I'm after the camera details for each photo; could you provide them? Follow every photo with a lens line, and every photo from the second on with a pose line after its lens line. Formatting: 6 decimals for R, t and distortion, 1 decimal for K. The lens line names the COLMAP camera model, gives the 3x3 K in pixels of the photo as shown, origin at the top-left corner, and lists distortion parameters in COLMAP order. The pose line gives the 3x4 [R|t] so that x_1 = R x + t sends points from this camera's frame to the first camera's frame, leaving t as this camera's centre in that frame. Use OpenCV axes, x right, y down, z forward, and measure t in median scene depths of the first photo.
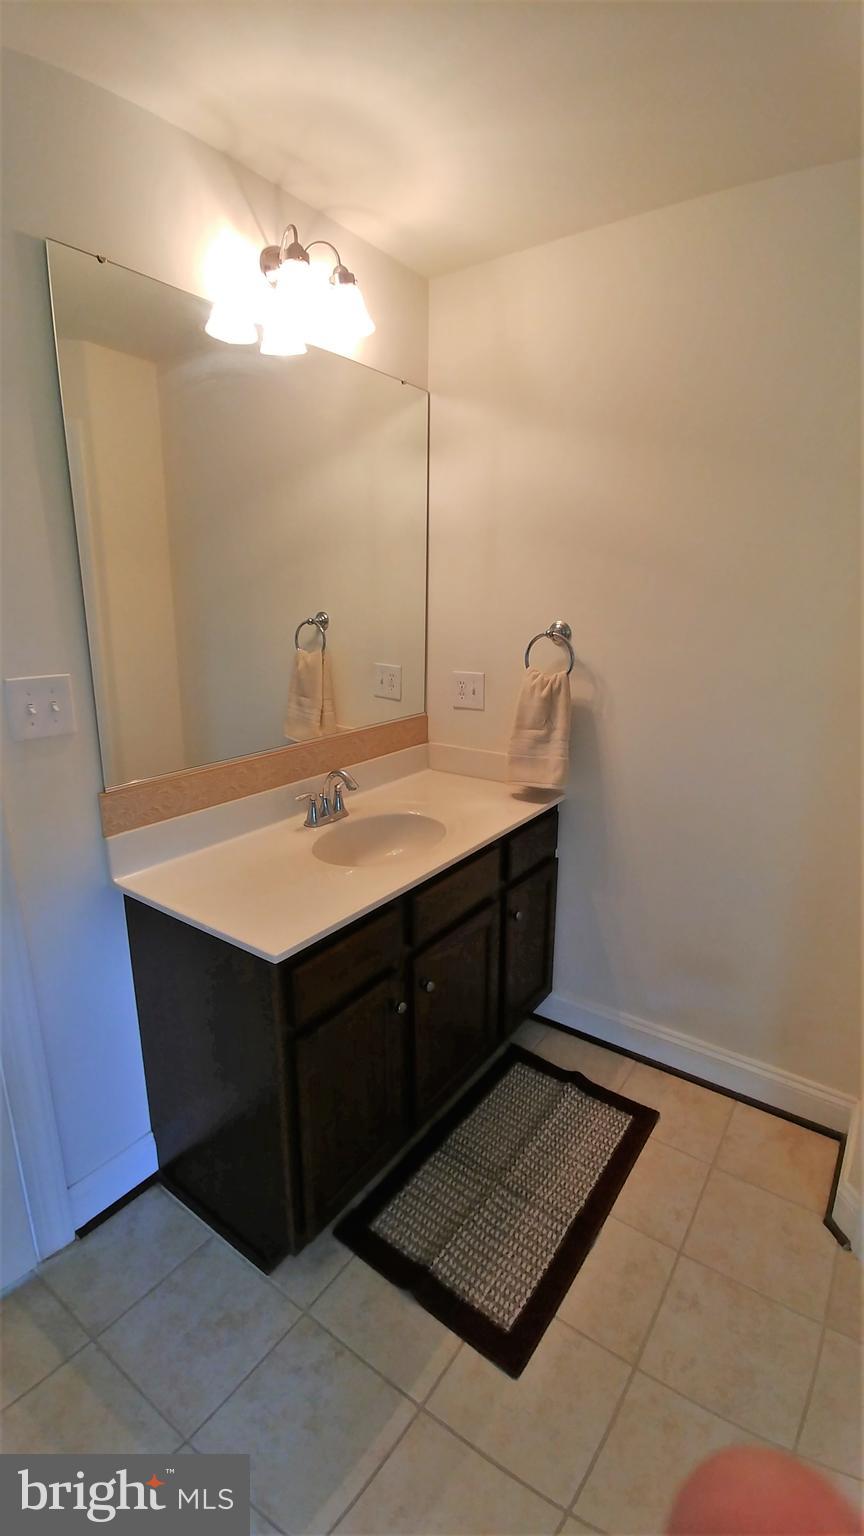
lens RADIAL K [[667.1, 0, 428.5], [0, 667.1, 762.4], [0, 0, 1]] dist [-0.025044, -0.000663]
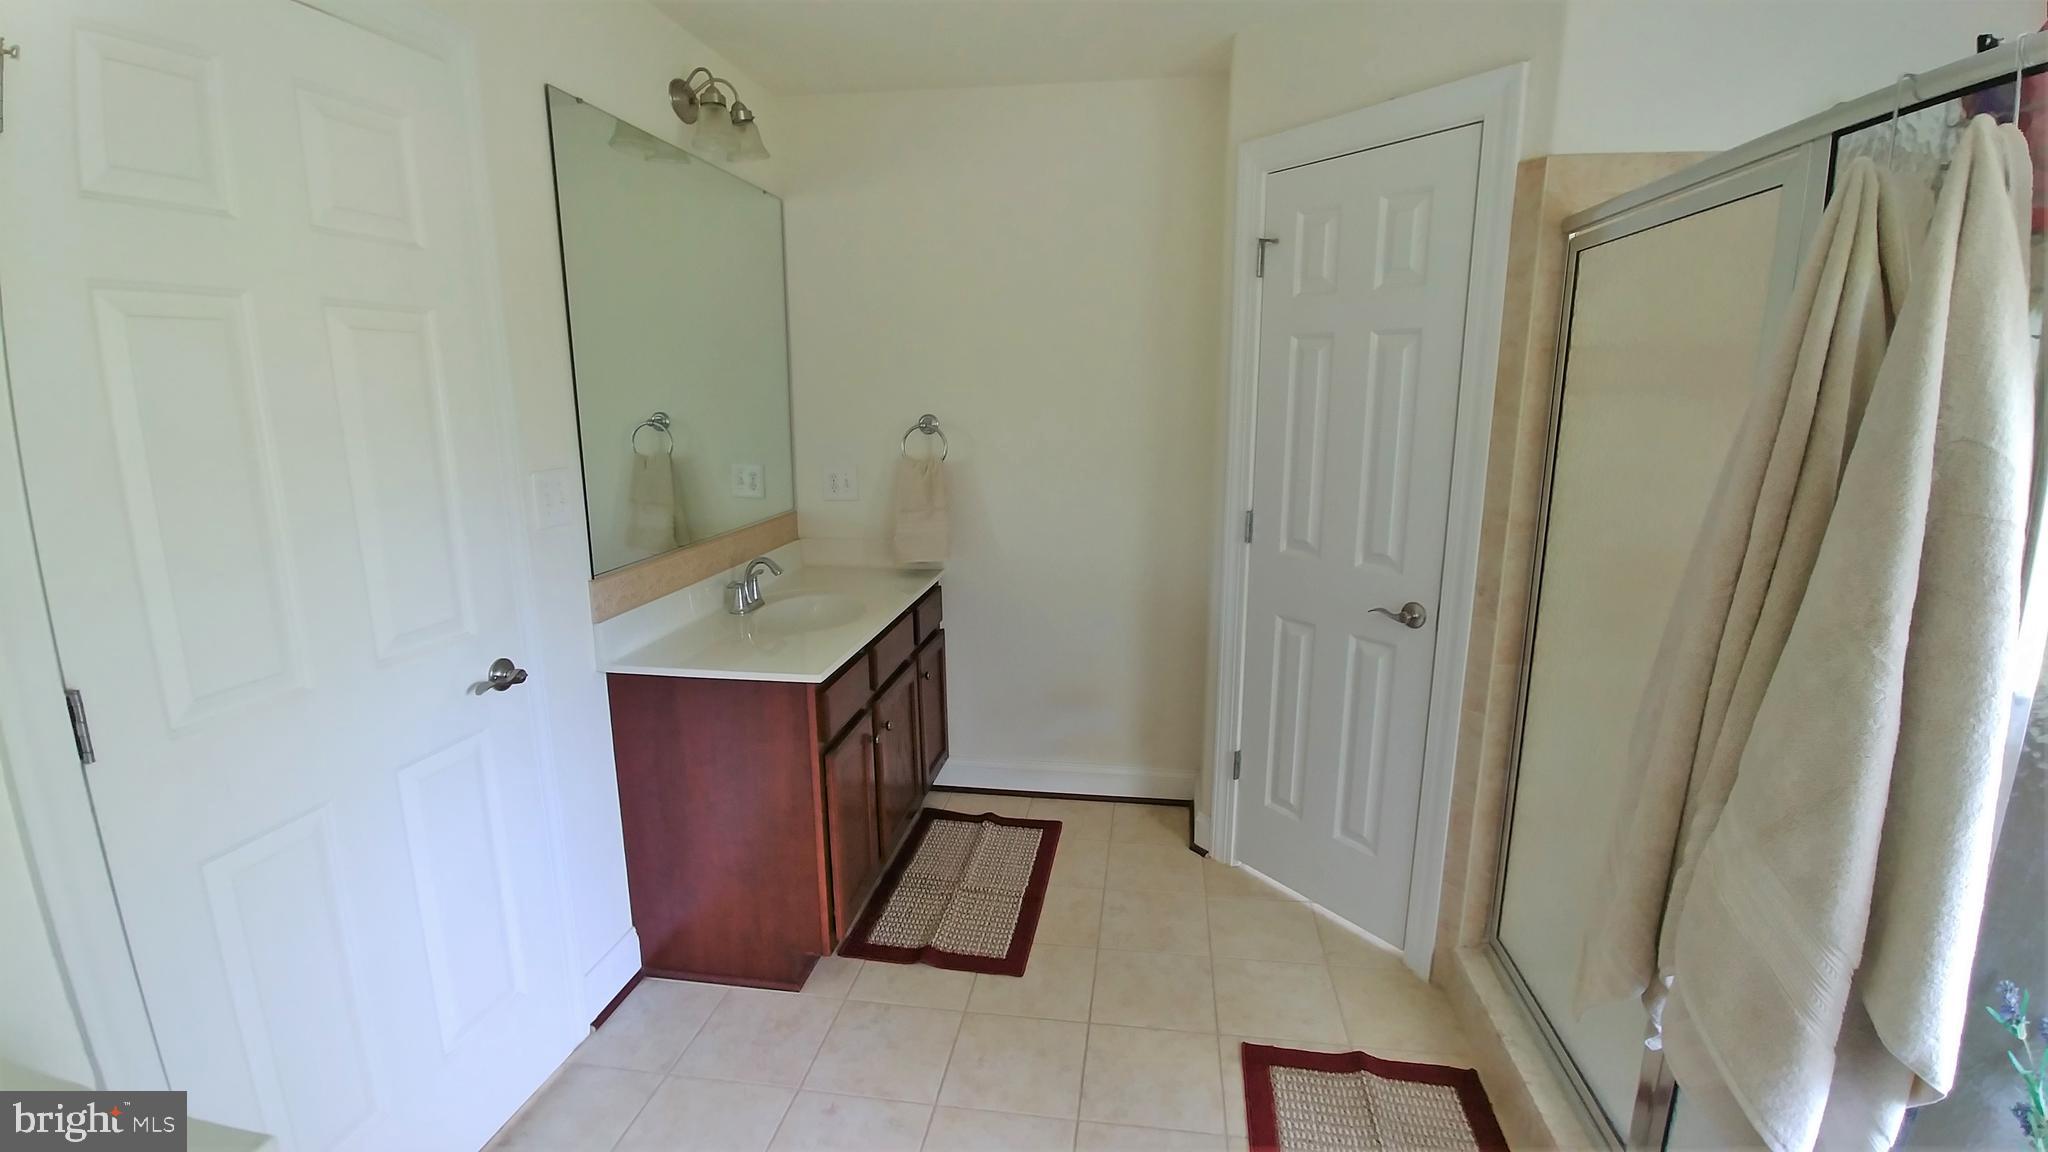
lens RADIAL K [[889.4, 0, 1025.5], [0, 889.4, 580.7], [0, 0, 1]] dist [-0.025044, -0.000663]
pose [[0.891411, -0.105516, 0.440741, -0.385884], [0.117961, 0.993018, -0.000845, 0.098374], [-0.437574, 0.052743, 0.897634, -0.450145]]
